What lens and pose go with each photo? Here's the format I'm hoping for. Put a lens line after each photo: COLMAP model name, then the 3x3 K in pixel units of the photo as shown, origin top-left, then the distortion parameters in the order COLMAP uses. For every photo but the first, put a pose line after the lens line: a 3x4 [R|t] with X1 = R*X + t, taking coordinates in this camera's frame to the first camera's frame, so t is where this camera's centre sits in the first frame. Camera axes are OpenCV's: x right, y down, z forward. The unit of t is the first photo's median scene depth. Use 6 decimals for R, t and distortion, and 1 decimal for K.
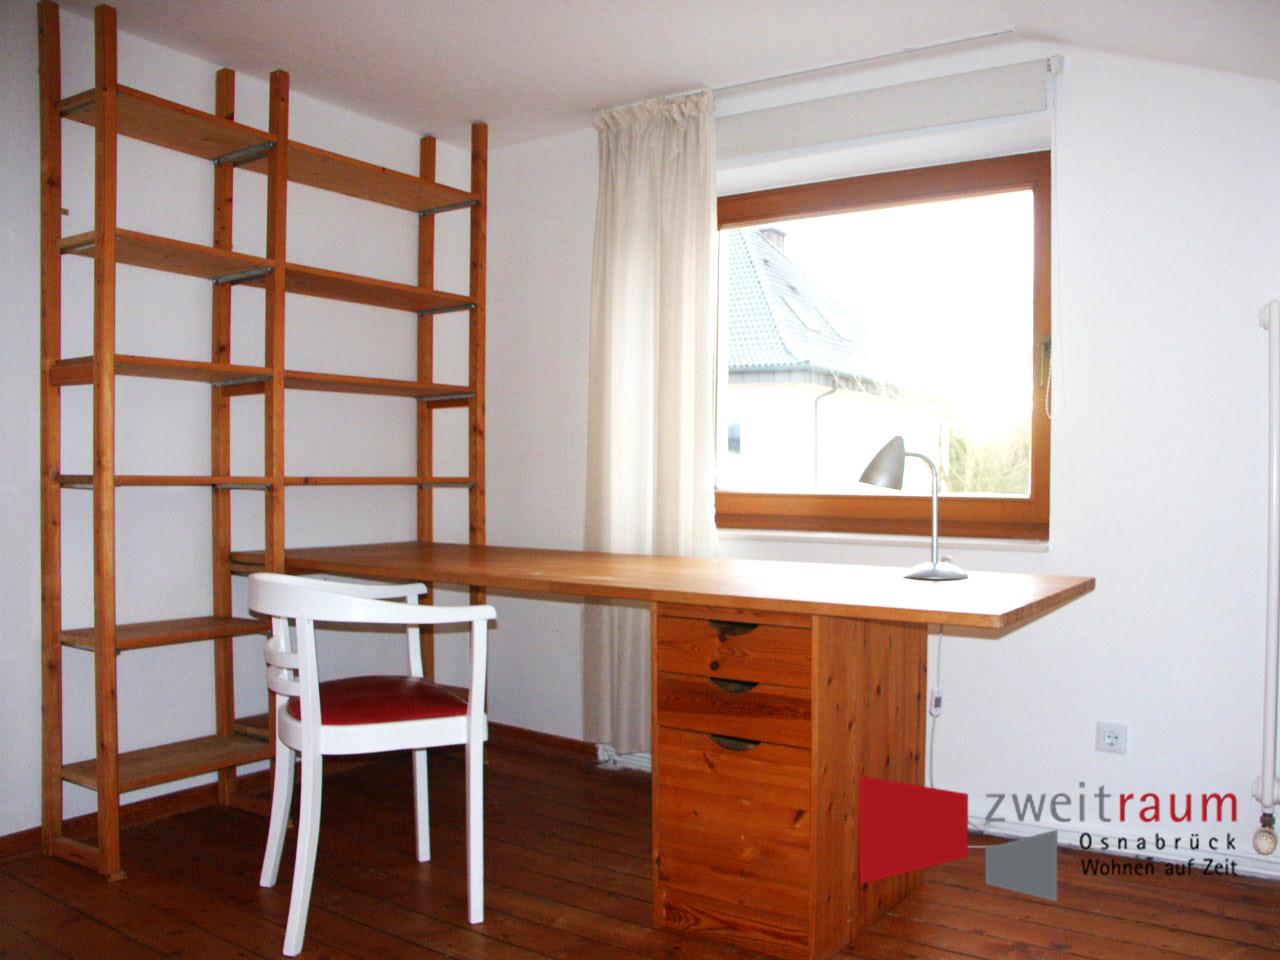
lens RADIAL K [[1071.7, 0, 646.0], [0, 1071.7, 480.8], [0, 0, 1]] dist [-0.019484, -0.003118]
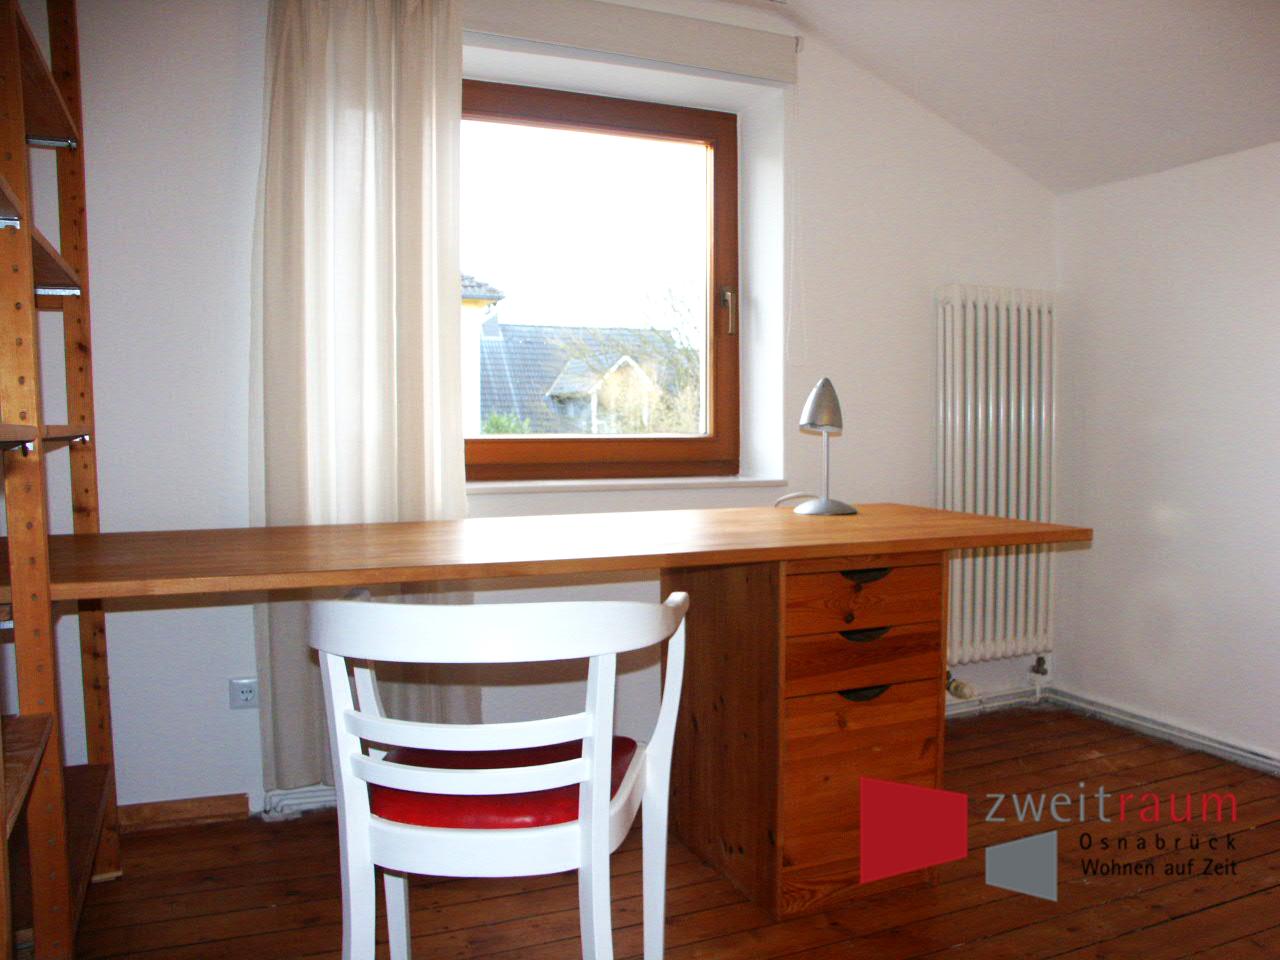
lens RADIAL K [[1071.7, 0, 645.0], [0, 1071.7, 482.0], [0, 0, 1]] dist [-0.019484, -0.003118]
pose [[0.555499, -0.067089, 0.828807, -0.595926], [0.021637, 0.997569, 0.066248, -0.010267], [-0.831236, -0.018868, 0.555600, 0.460771]]
